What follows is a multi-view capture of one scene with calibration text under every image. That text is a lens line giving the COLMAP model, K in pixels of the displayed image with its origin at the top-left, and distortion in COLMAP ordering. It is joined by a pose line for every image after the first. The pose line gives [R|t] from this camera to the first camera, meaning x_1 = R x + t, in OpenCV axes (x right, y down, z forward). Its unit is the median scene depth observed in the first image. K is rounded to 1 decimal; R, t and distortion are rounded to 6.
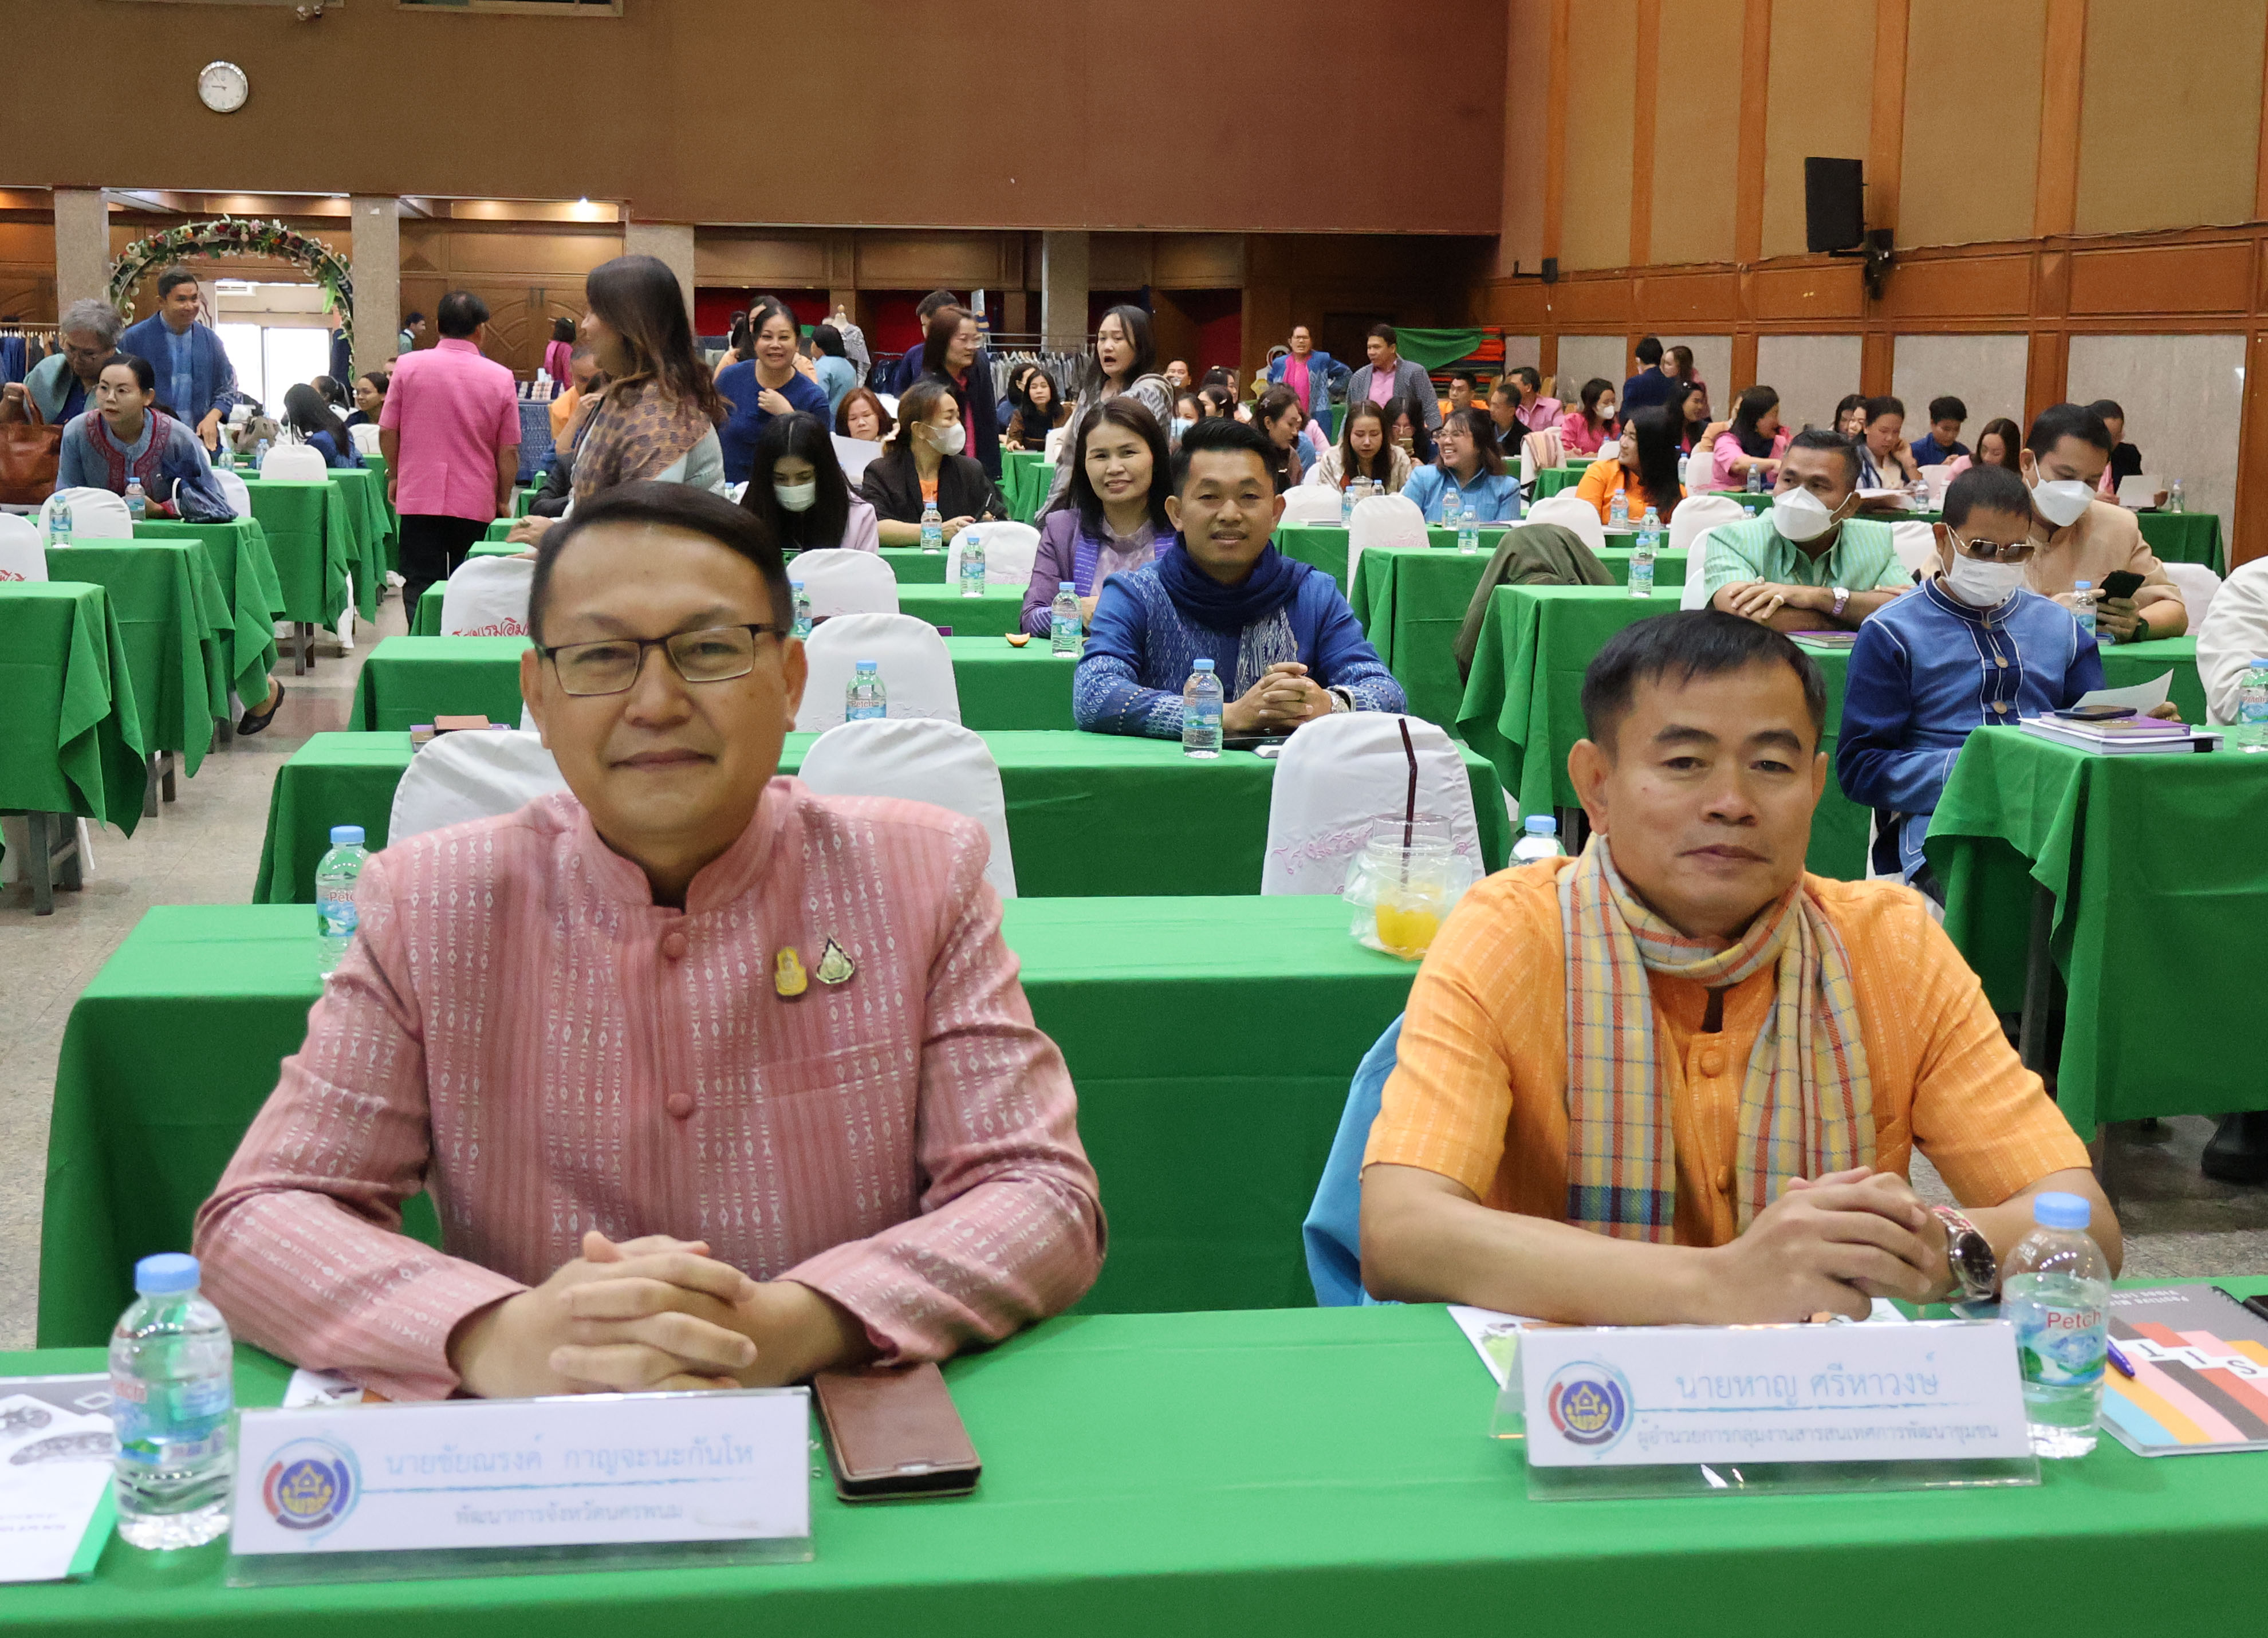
lens RADIAL K [[3038.5, 0, 1132.4], [0, 3038.5, 822.5], [0, 0, 1]] dist [-0.009283, 0.000000]
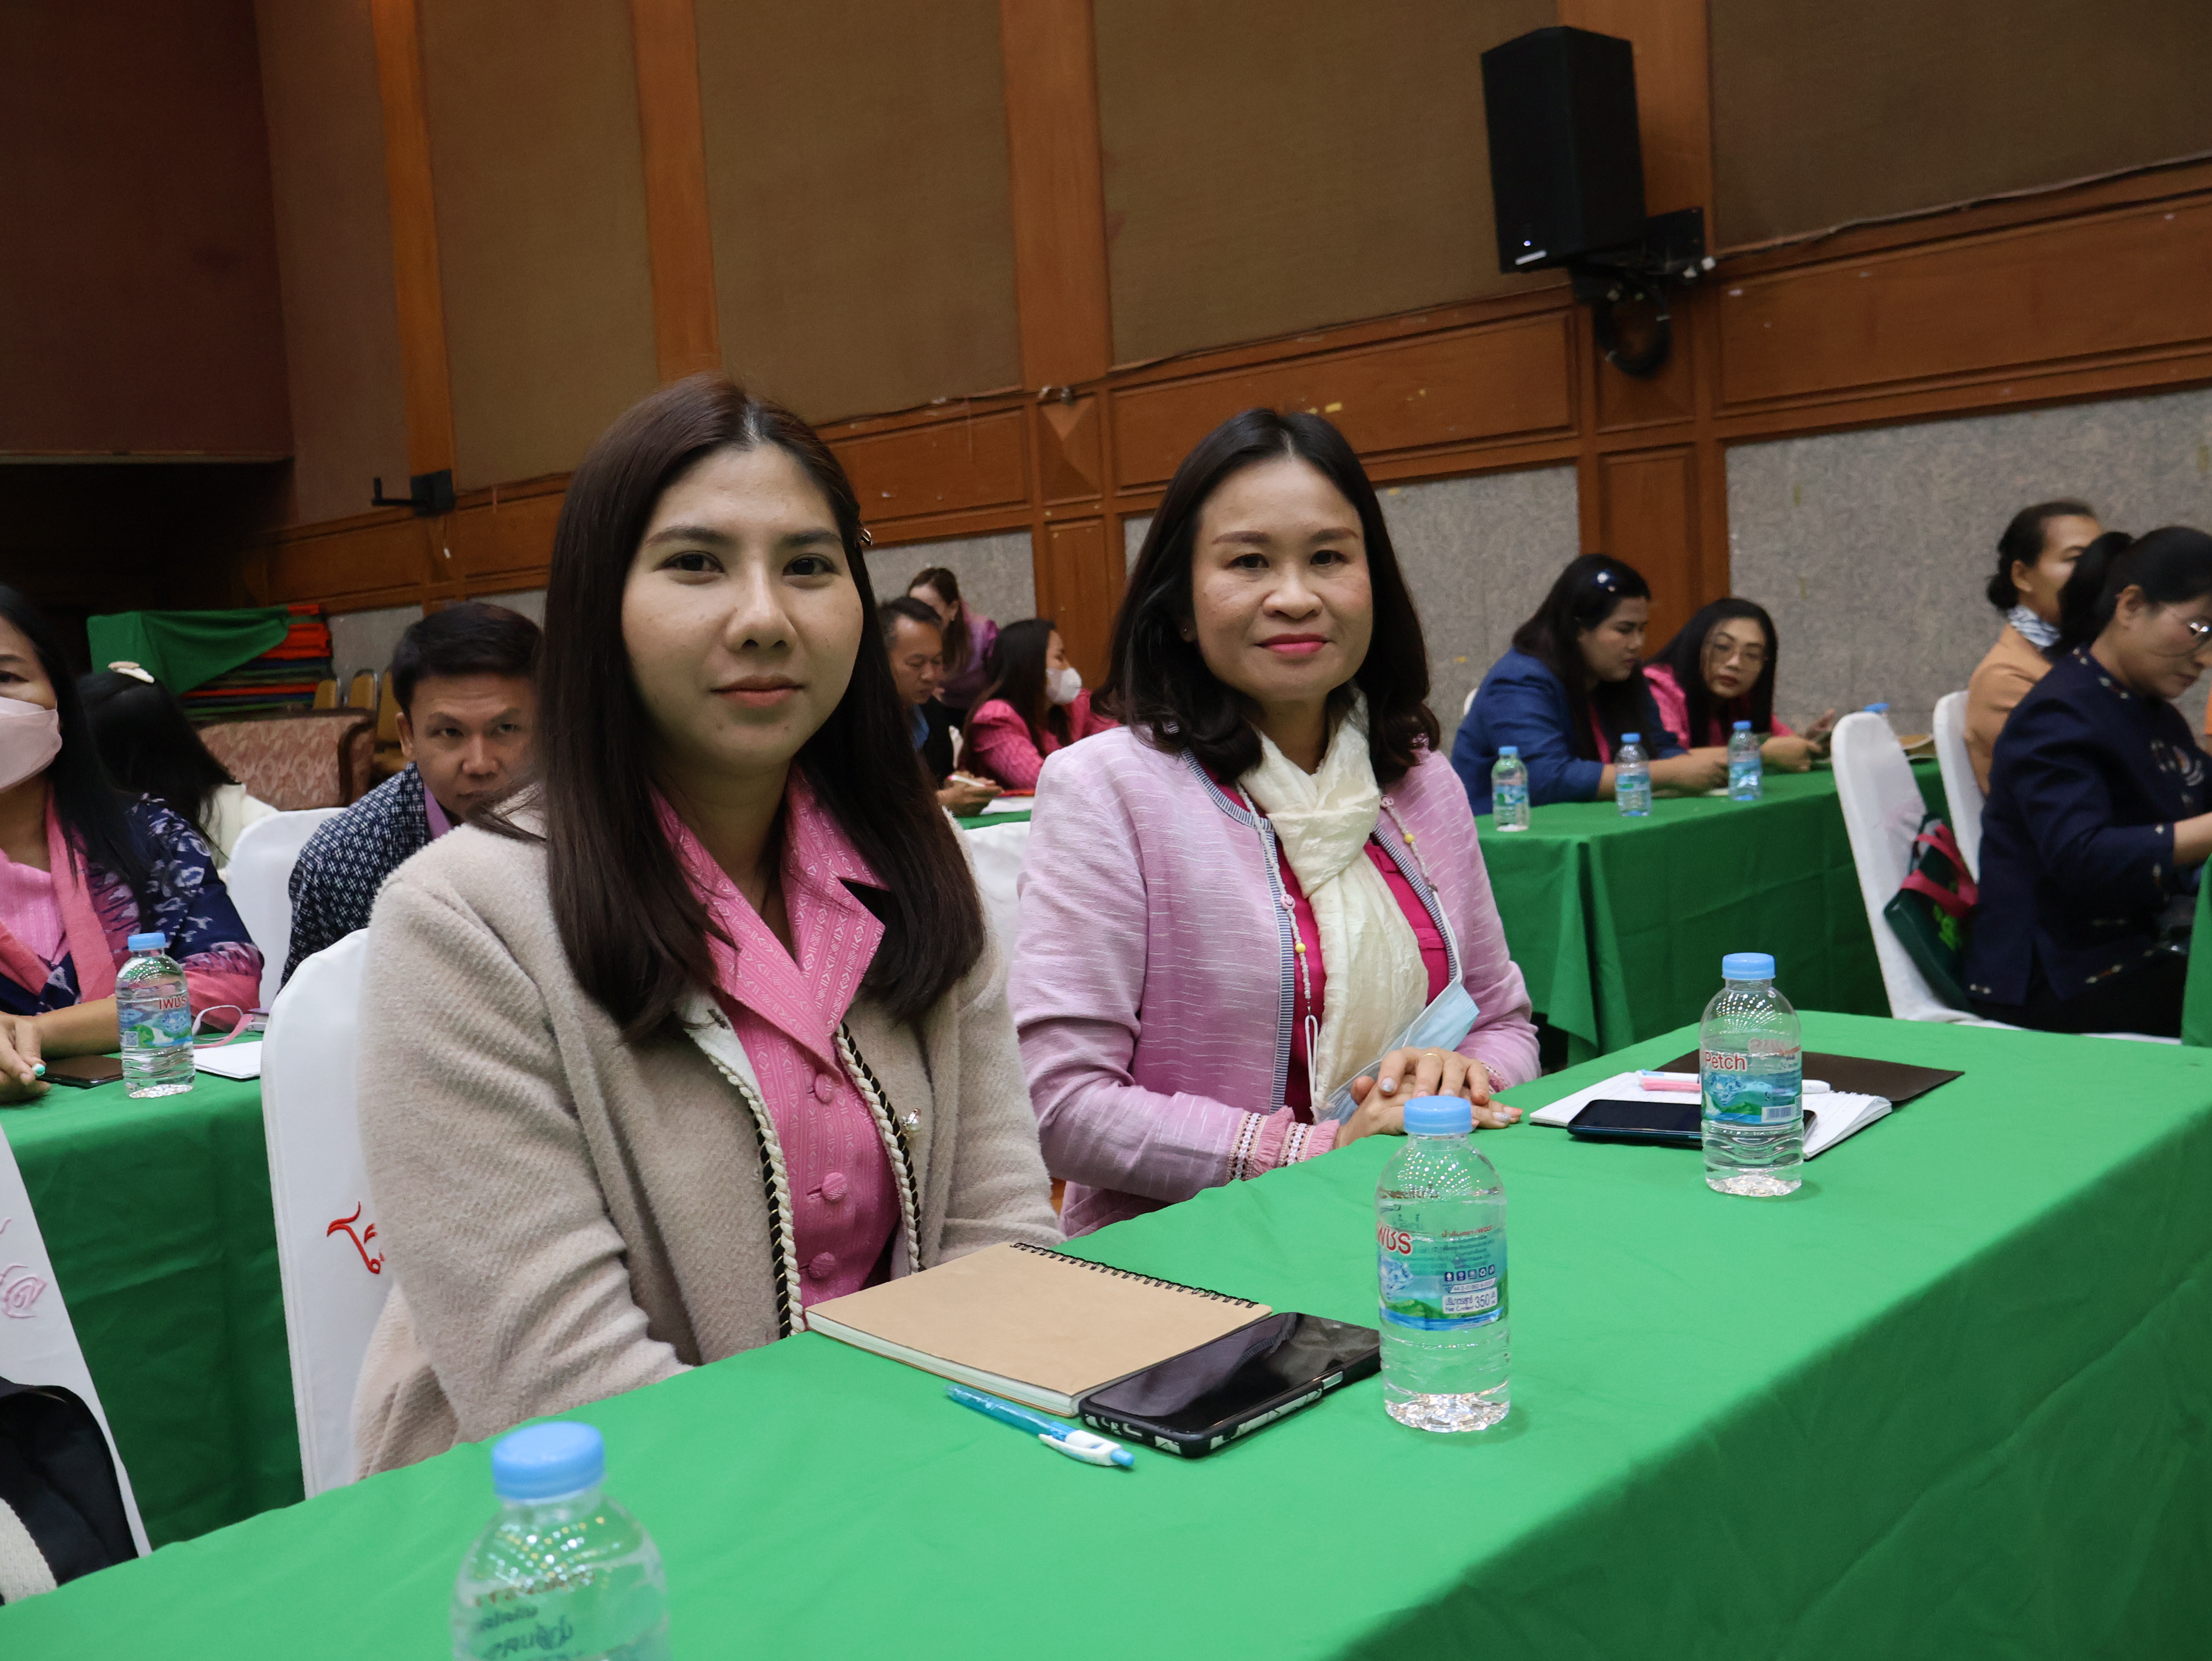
lens RADIAL K [[2109.9, 0, 1099.0], [0, 2109.9, 820.1], [0, 0, 1]] dist [-0.006467, 0.000000]
pose [[0.811309, -0.118951, 0.572389, -0.002311], [0.166317, 0.985588, -0.030918, -0.094673], [-0.560462, 0.120282, 0.819399, 0.672867]]
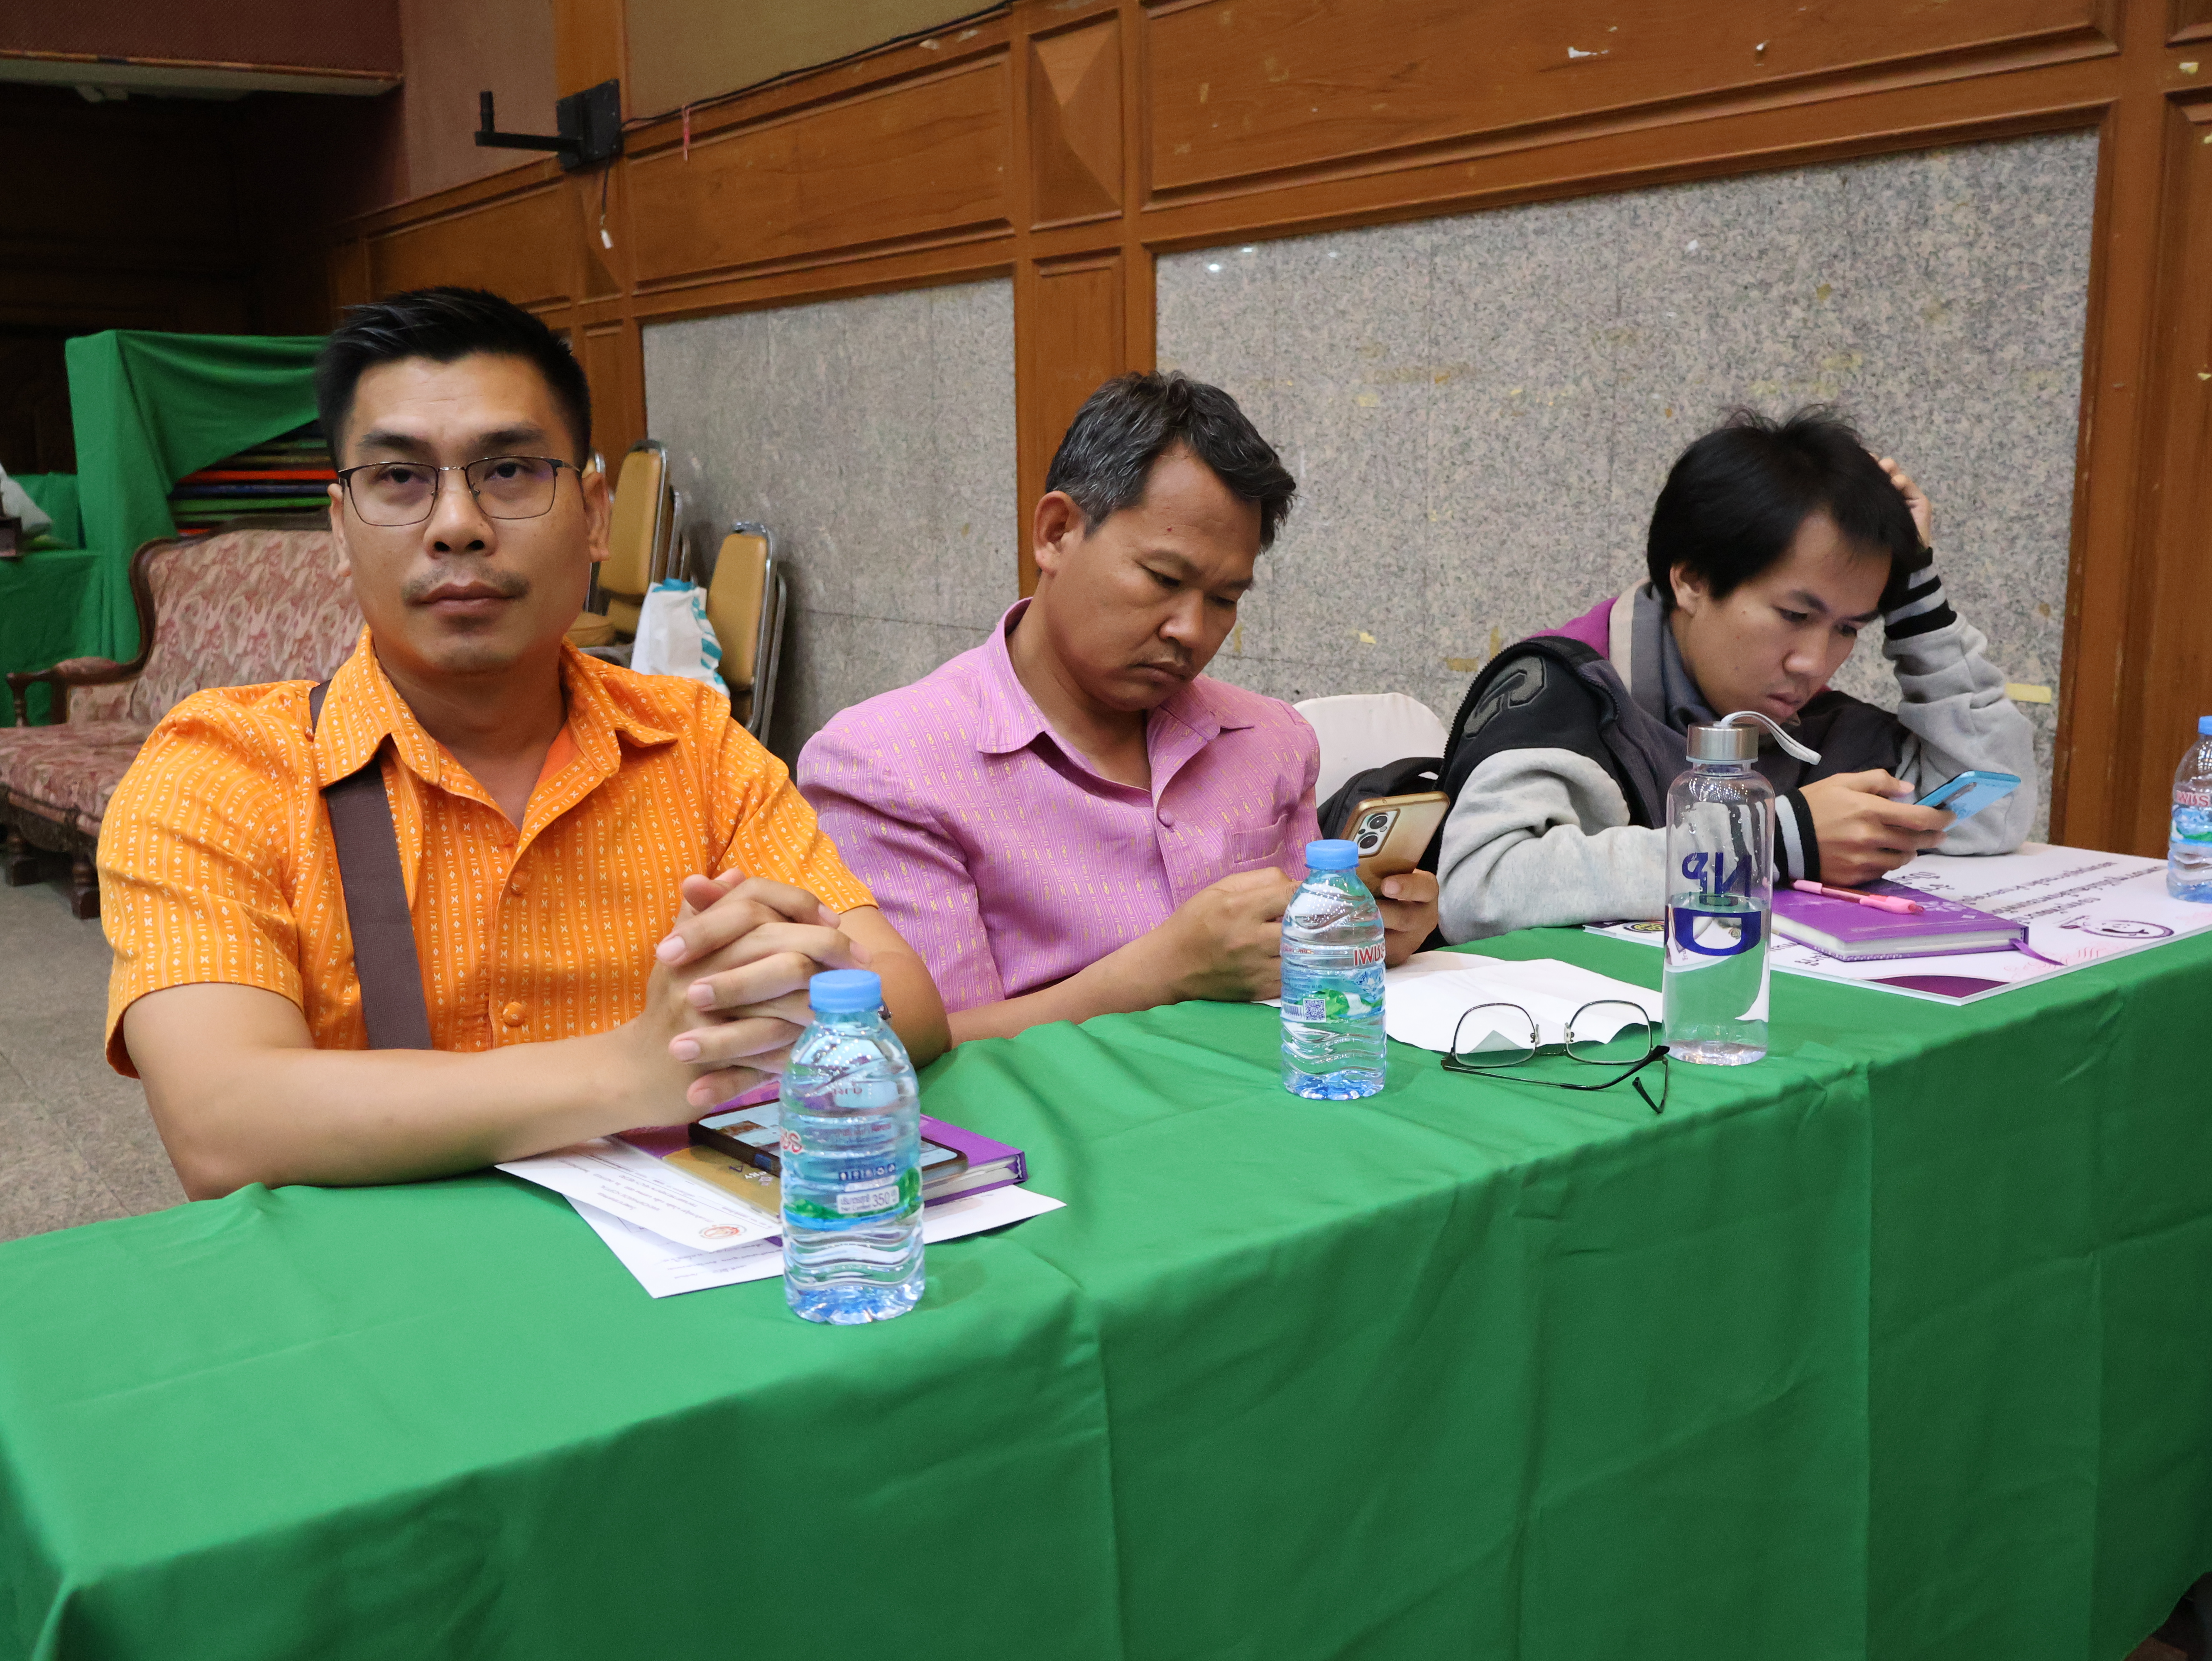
lens RADIAL K [[2109.9, 0, 1112.1], [0, 2109.9, 831.4], [0, 0, 1]] dist [-0.006467, 0.000000]
pose [[0.893445, -0.102997, 0.437205, 0.090996], [0.093930, 0.994676, 0.042378, -0.125890], [-0.439242, 0.003204, 0.898363, 0.875308]]
